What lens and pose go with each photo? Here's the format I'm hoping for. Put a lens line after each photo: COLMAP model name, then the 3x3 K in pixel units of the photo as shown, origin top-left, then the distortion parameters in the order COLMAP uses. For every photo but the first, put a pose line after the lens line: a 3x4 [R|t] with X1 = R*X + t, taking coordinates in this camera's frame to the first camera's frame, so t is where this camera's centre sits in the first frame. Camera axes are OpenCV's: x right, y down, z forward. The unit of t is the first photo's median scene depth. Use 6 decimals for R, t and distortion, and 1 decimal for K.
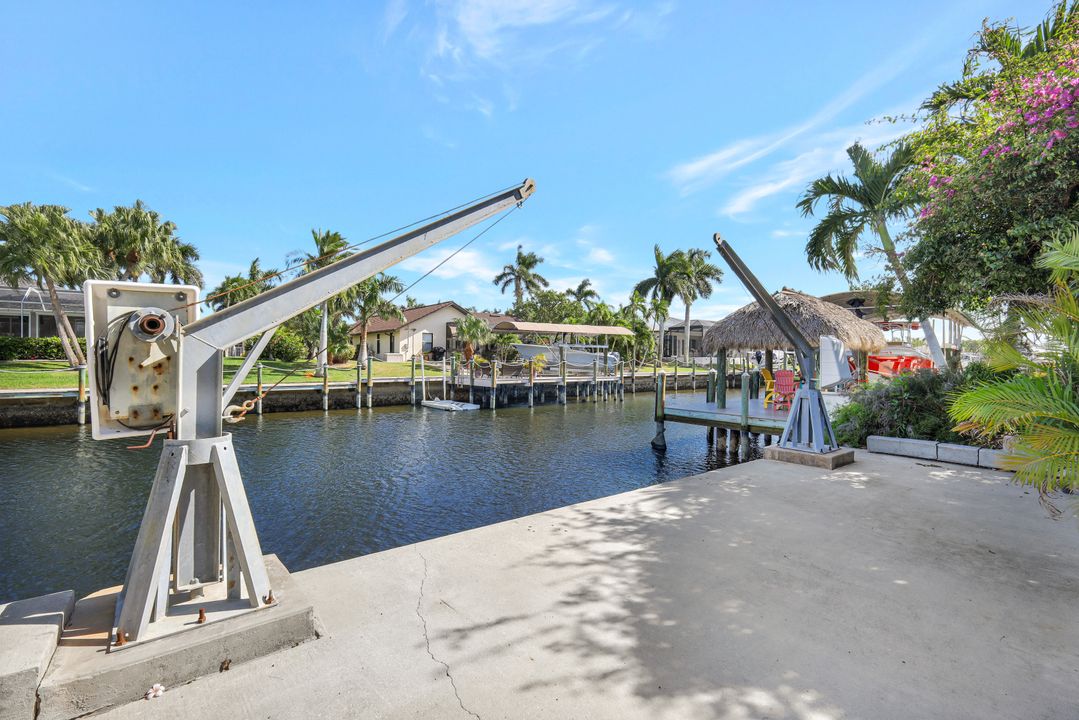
lens RADIAL K [[467.4, 0, 539.5], [0, 467.4, 360.0], [0, 0, 1]] dist [0.013212, 0.000191]
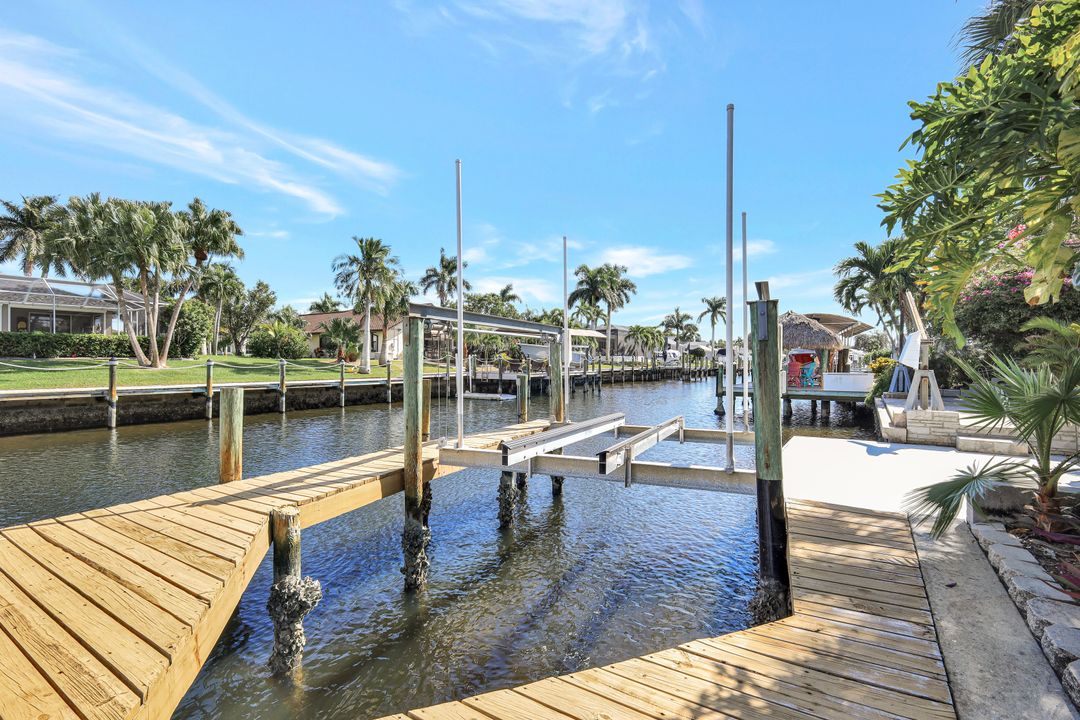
lens RADIAL K [[467.9, 0, 540.0], [0, 467.9, 360.0], [0, 0, 1]] dist [0.013212, 0.000191]
pose [[0.953056, -0.003478, 0.302773, -0.257509], [0.003552, 0.999994, 0.000307, 0.003579], [-0.302772, 0.000783, 0.953063, -0.096043]]
